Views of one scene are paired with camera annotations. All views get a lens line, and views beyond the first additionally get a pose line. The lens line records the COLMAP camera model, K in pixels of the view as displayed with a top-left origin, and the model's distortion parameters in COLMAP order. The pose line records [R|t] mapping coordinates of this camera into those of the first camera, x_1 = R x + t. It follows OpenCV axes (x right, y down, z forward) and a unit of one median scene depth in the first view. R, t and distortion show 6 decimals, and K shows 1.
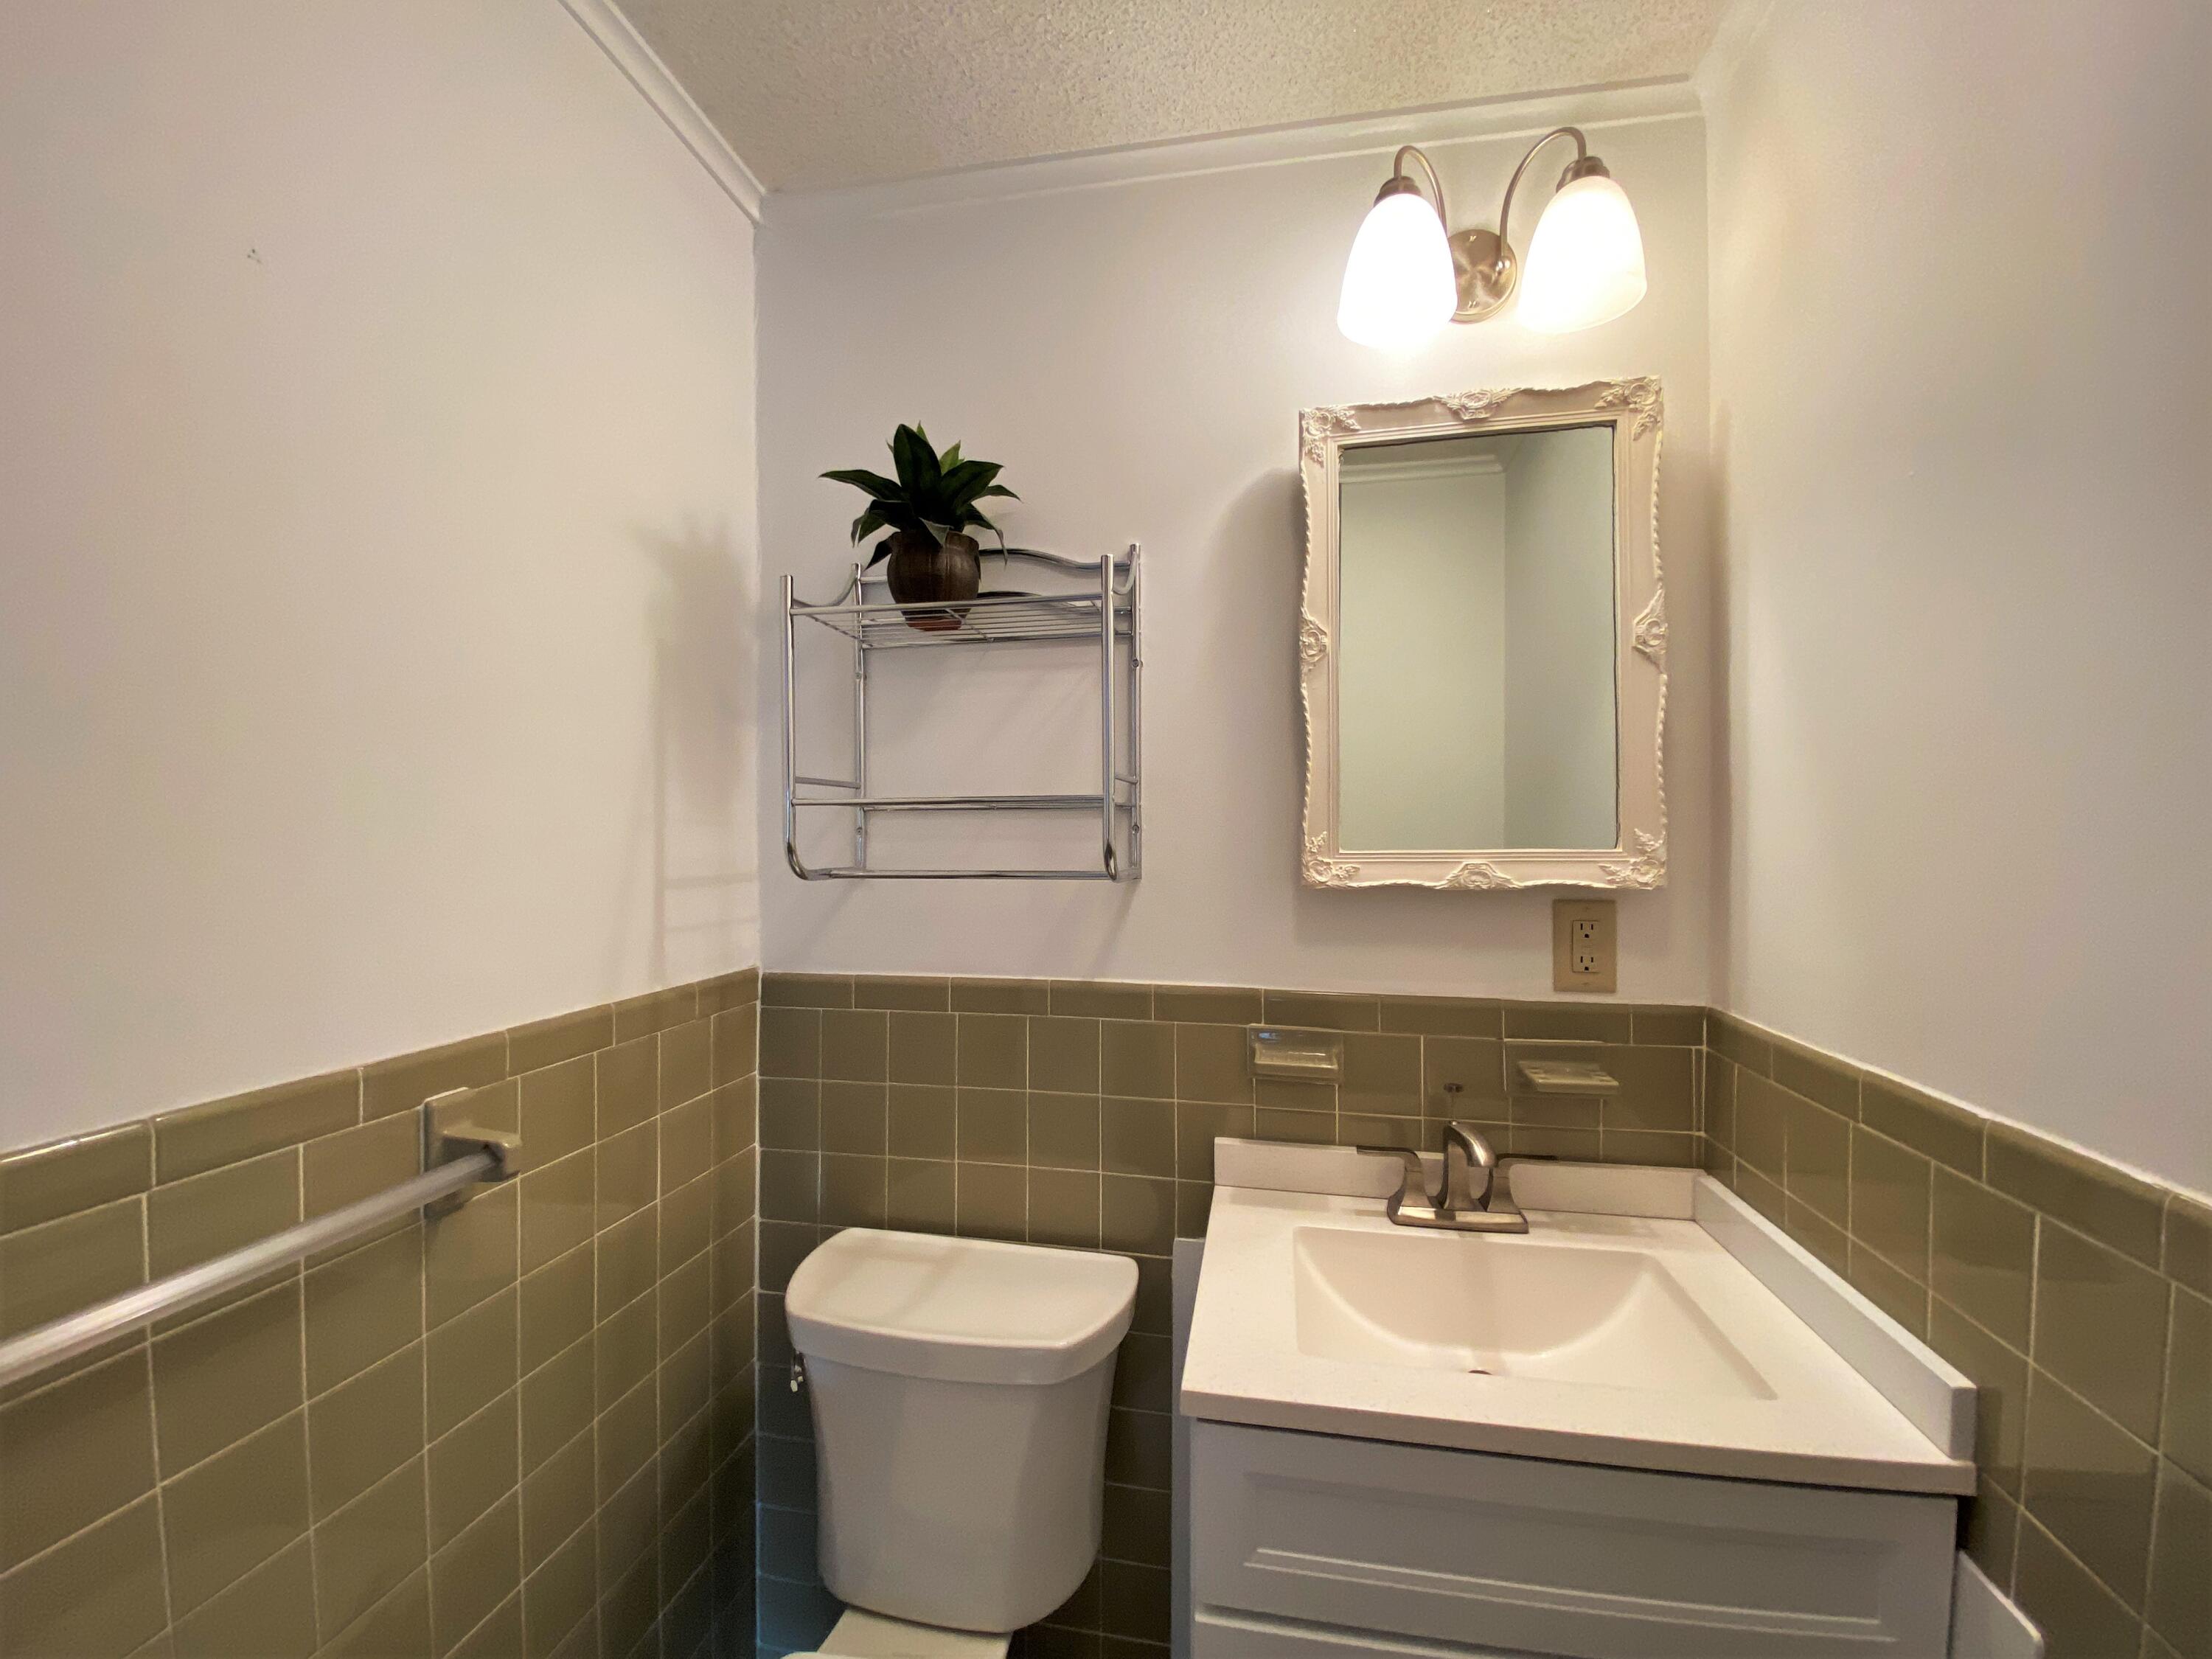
lens RADIAL K [[884.0, 0, 1120.3], [0, 884.0, 838.3], [0, 0, 1]] dist [0.055749, -0.036456]
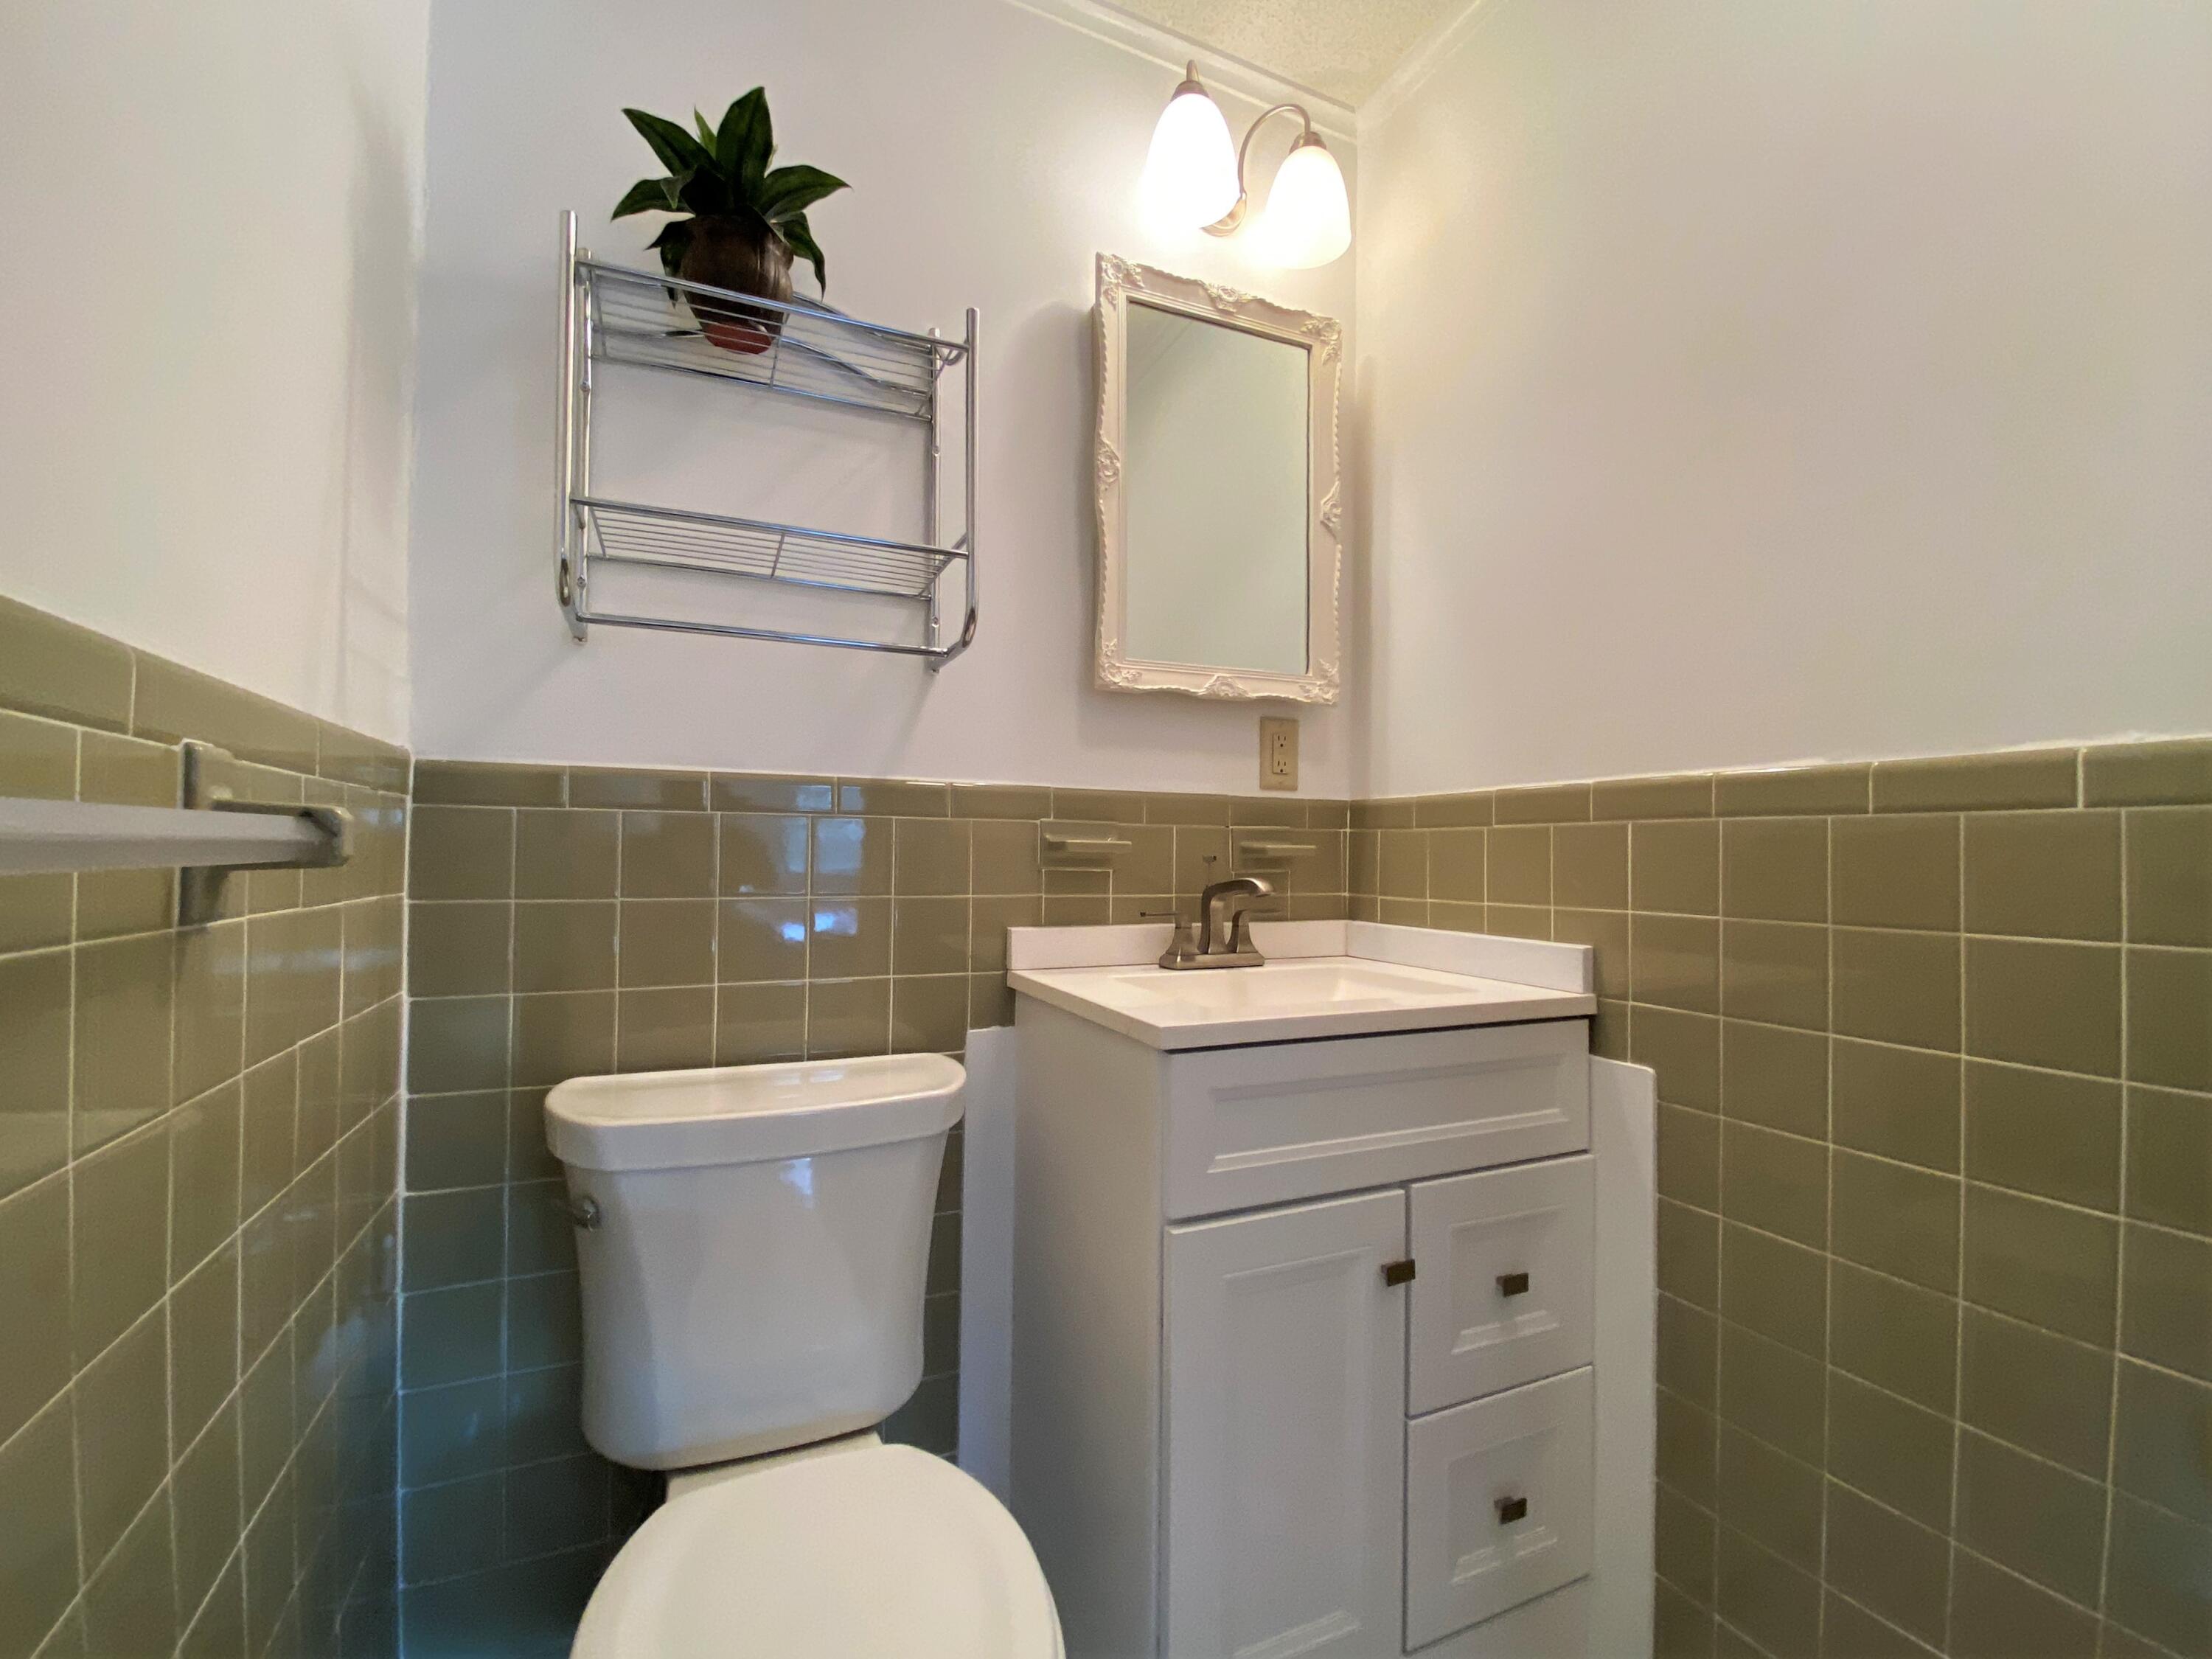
lens RADIAL K [[911.3, 0, 1109.7], [0, 911.3, 827.4], [0, 0, 1]] dist [0.038198, -0.025192]
pose [[0.824179, 0.016658, 0.566084, -0.431357], [-0.007811, 0.999807, -0.018049, 0.258705], [-0.566275, 0.010454, 0.824150, 0.066996]]
